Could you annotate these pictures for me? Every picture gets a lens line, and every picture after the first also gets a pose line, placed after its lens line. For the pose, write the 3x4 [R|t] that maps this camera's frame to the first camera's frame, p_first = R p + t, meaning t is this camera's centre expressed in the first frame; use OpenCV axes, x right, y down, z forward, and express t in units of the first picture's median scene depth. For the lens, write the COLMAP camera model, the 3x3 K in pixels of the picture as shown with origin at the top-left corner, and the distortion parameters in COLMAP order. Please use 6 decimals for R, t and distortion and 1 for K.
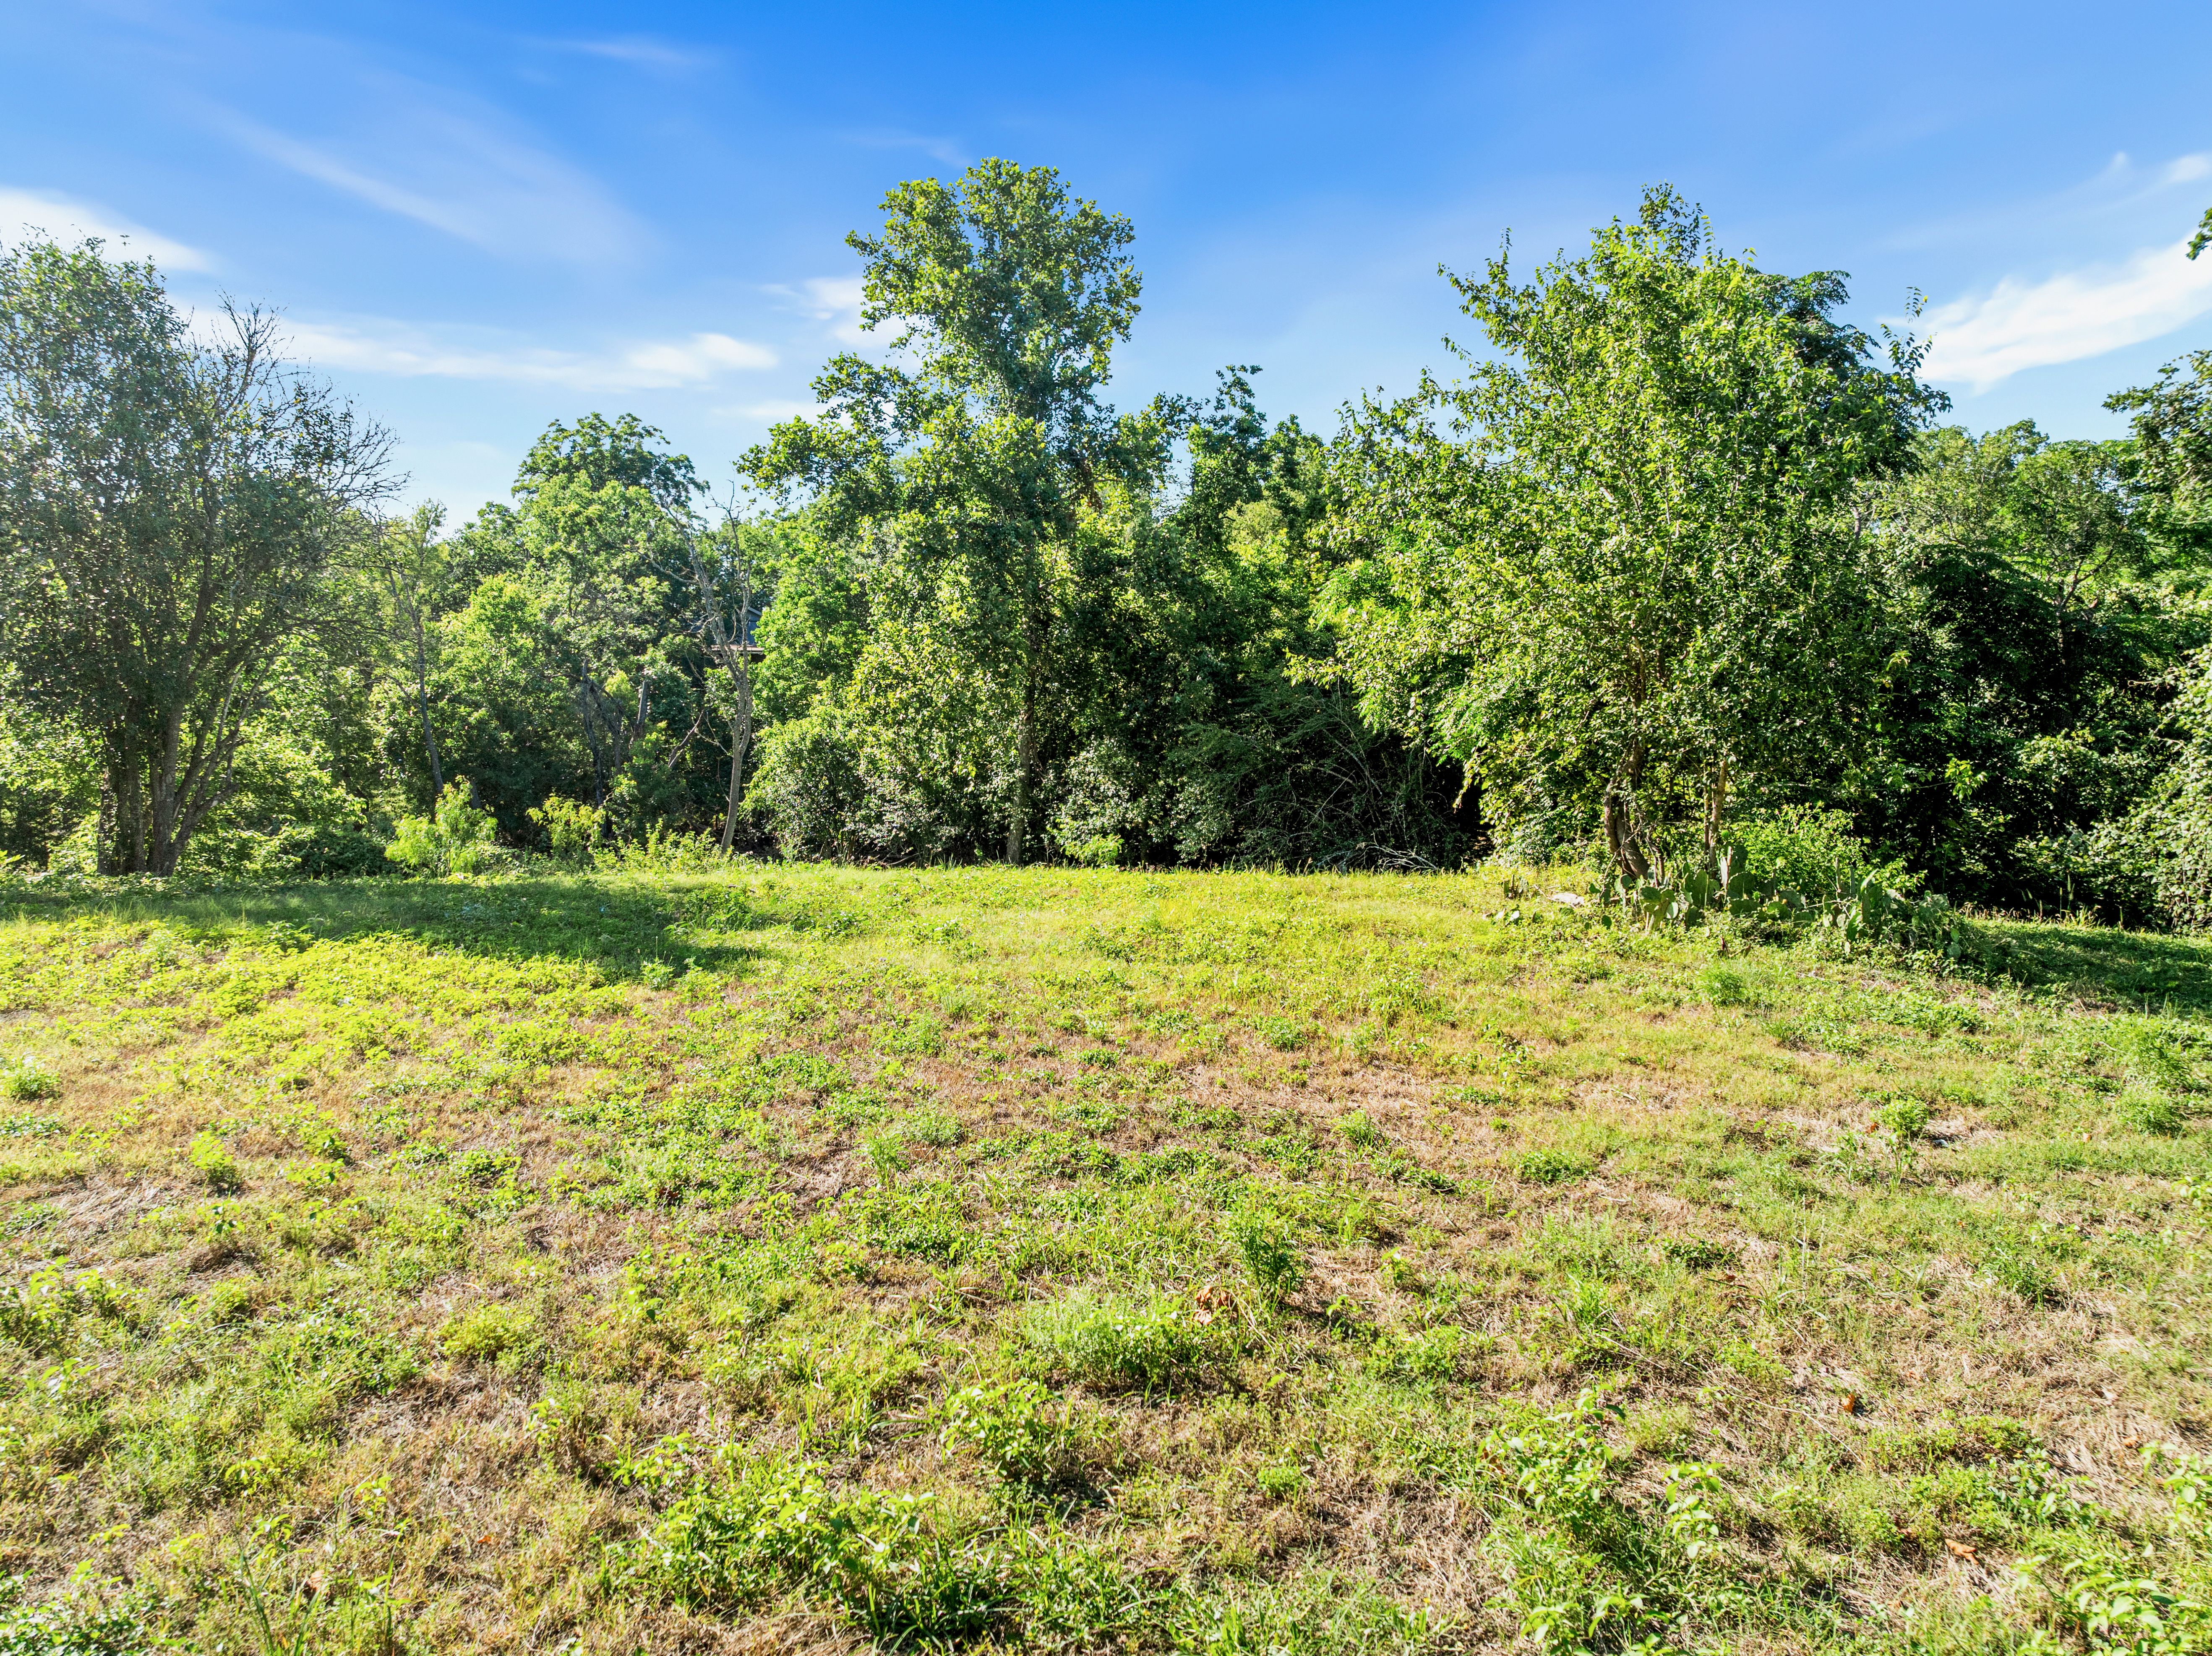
lens RADIAL K [[1582.2, 0, 1113.7], [0, 1582.2, 868.9], [0, 0, 1]] dist [-0.052002, 0.021664]
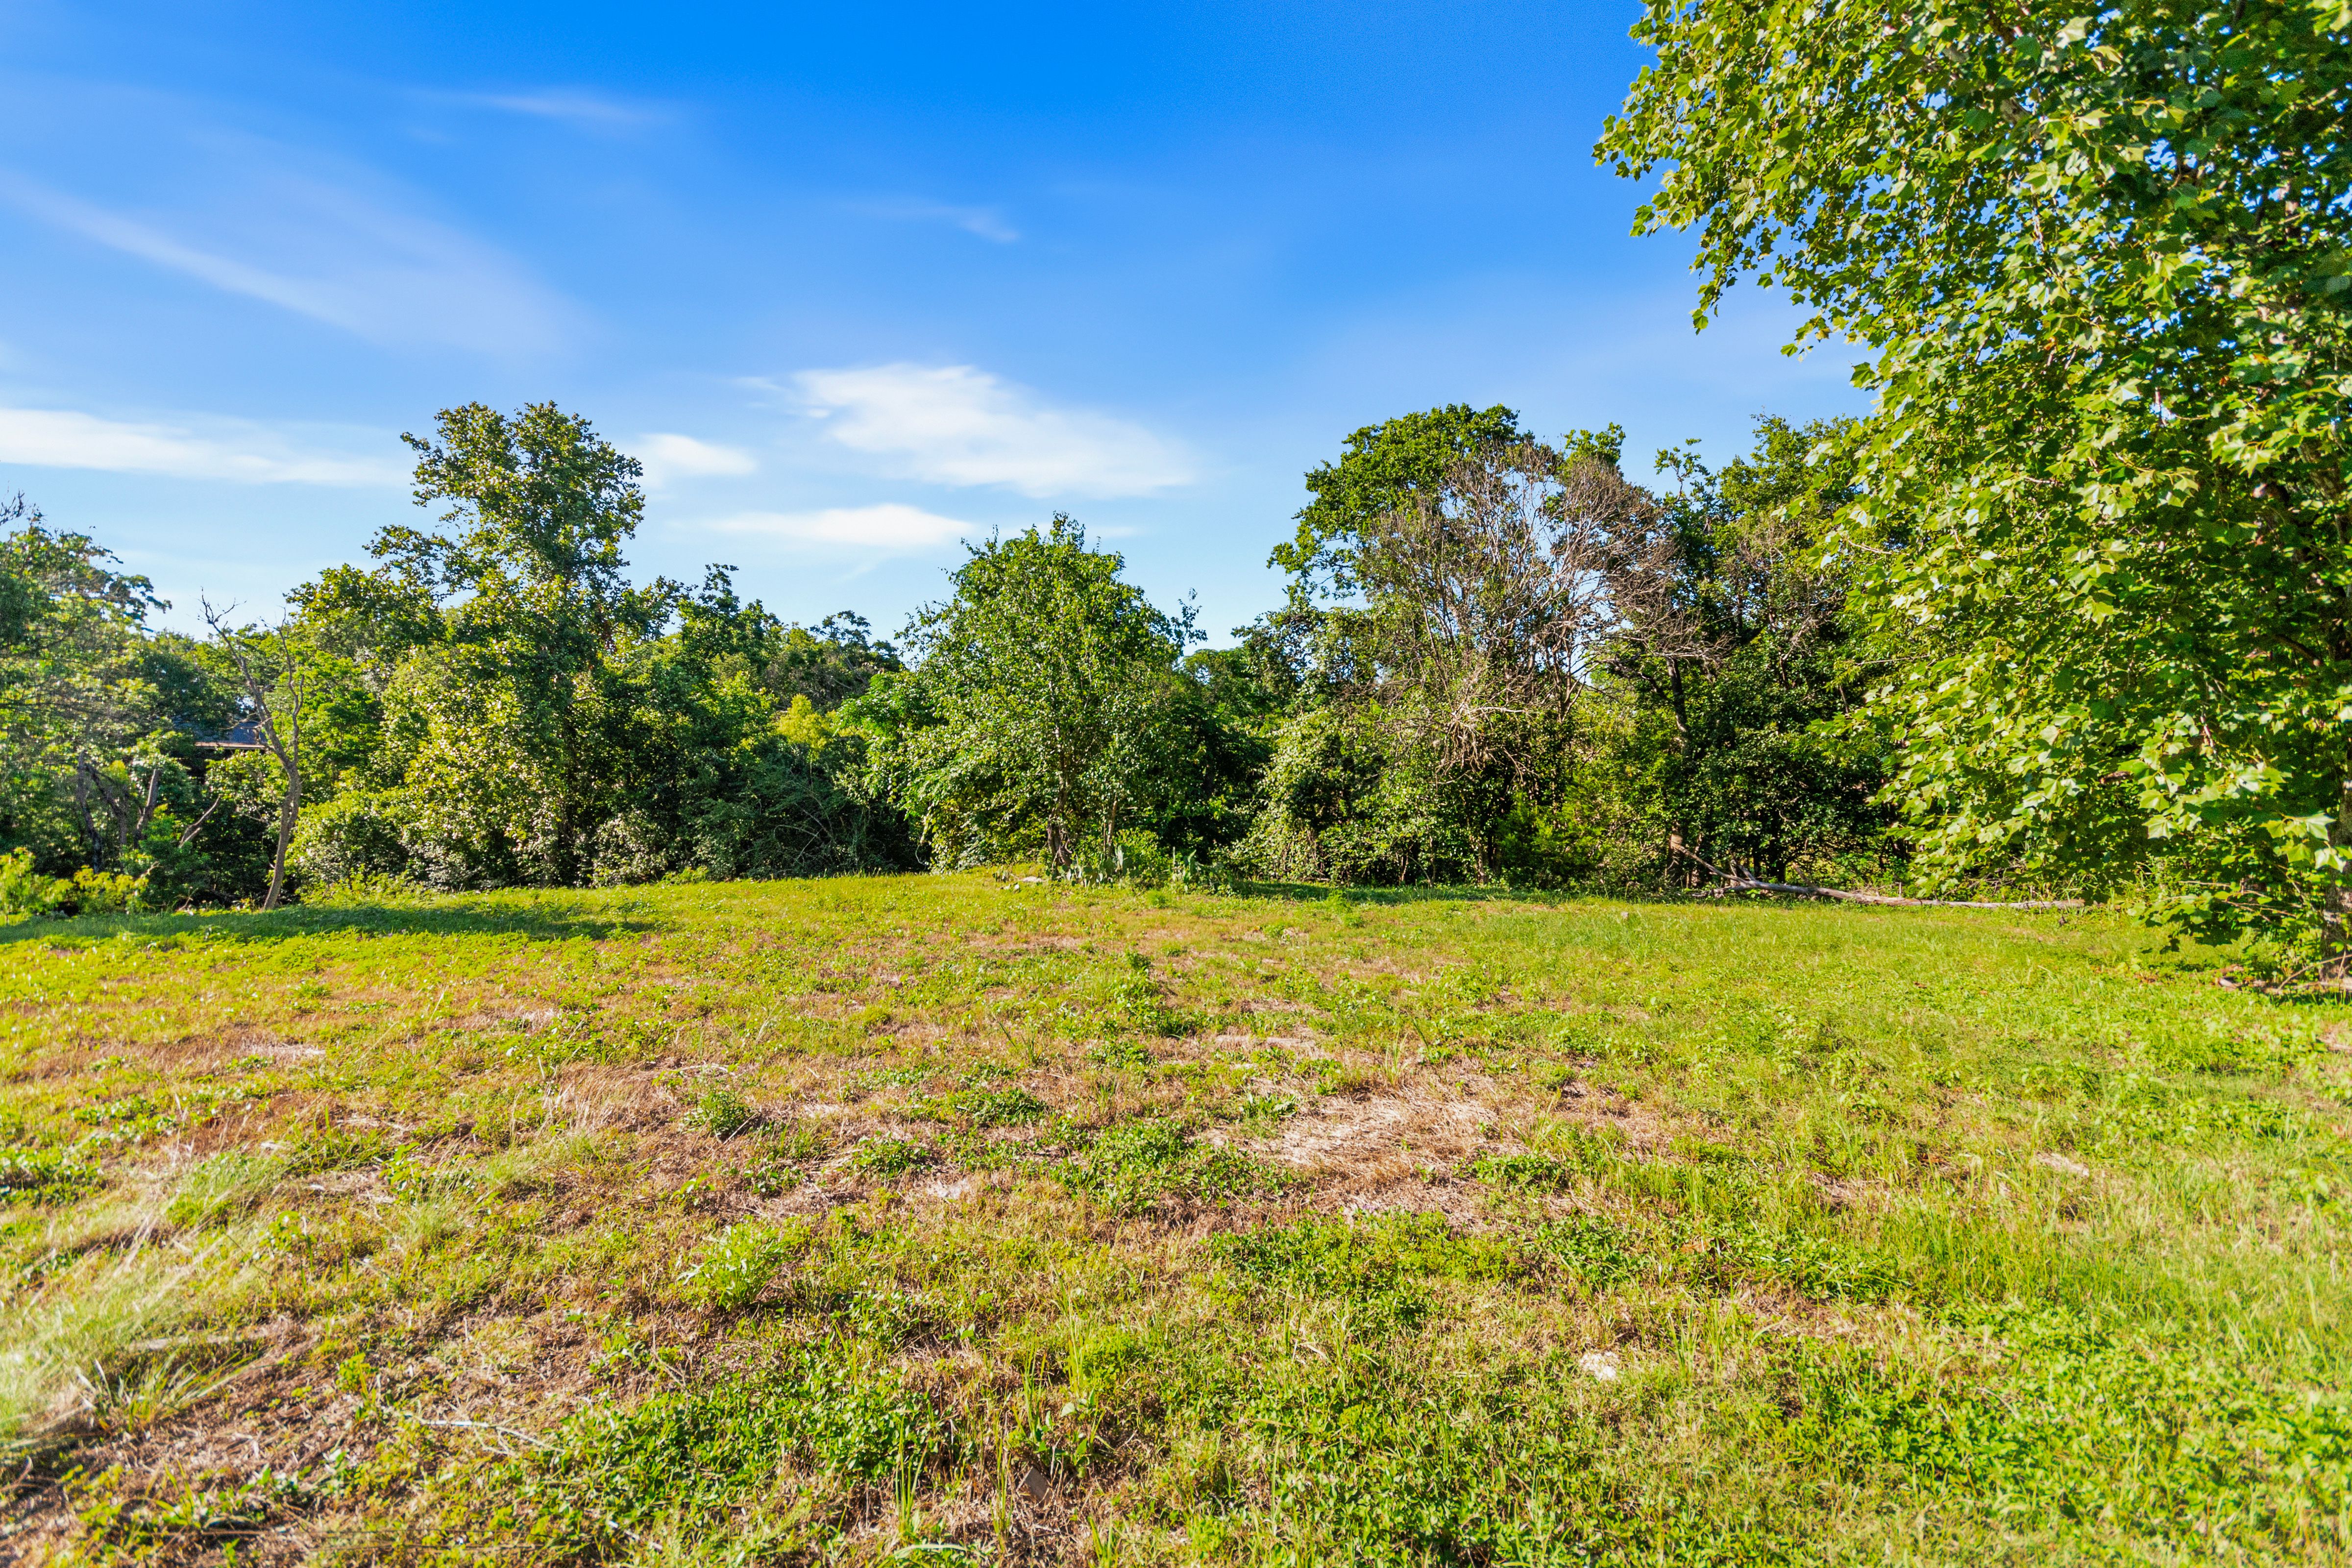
lens RADIAL K [[1047.3, 0, 1178.8], [0, 1047.3, 777.7], [0, 0, 1]] dist [0.013083, 0.001922]
pose [[0.850801, 0.001456, 0.525486, -0.076932], [0.060616, 0.993049, -0.100893, 0.012234], [-0.521981, 0.117693, 0.844799, -0.055653]]
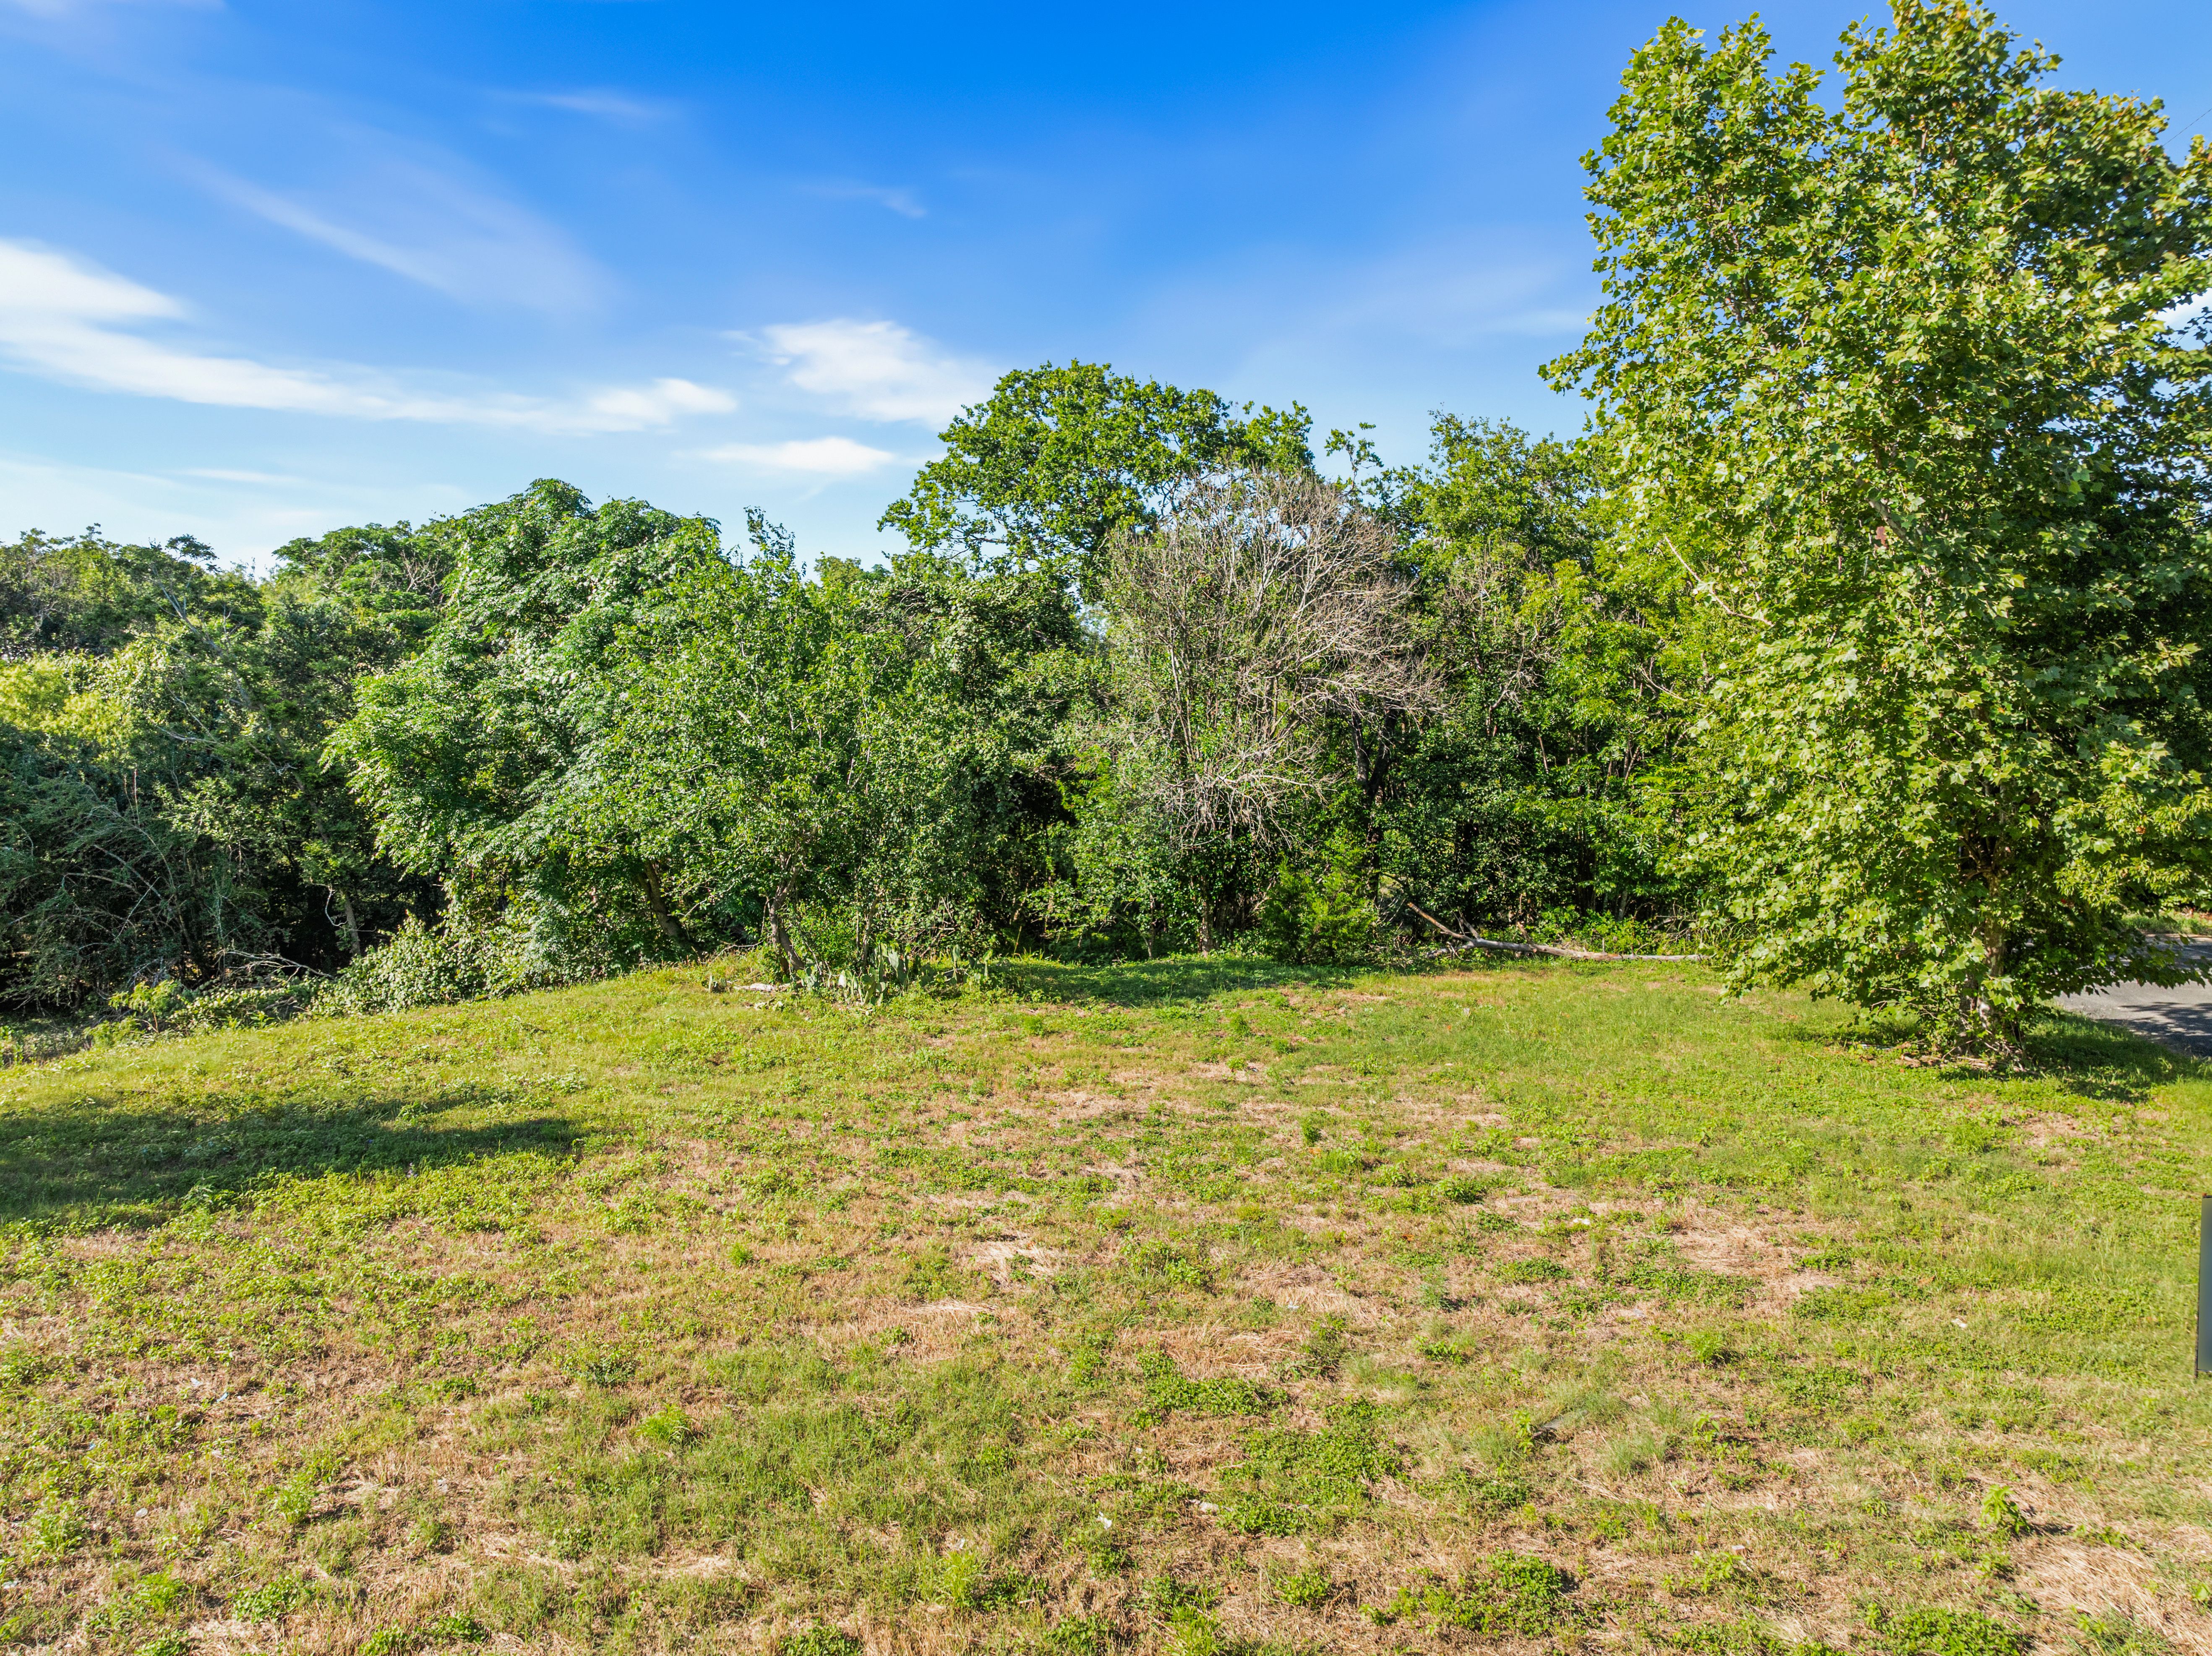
lens RADIAL K [[1582.2, 0, 1084.0], [0, 1582.2, 836.4], [0, 0, 1]] dist [-0.052002, 0.021664]
pose [[0.559038, -0.064137, 0.826657, -0.277959], [0.085304, 0.996162, 0.019601, -0.046273], [-0.824742, 0.059560, 0.562364, -0.040632]]
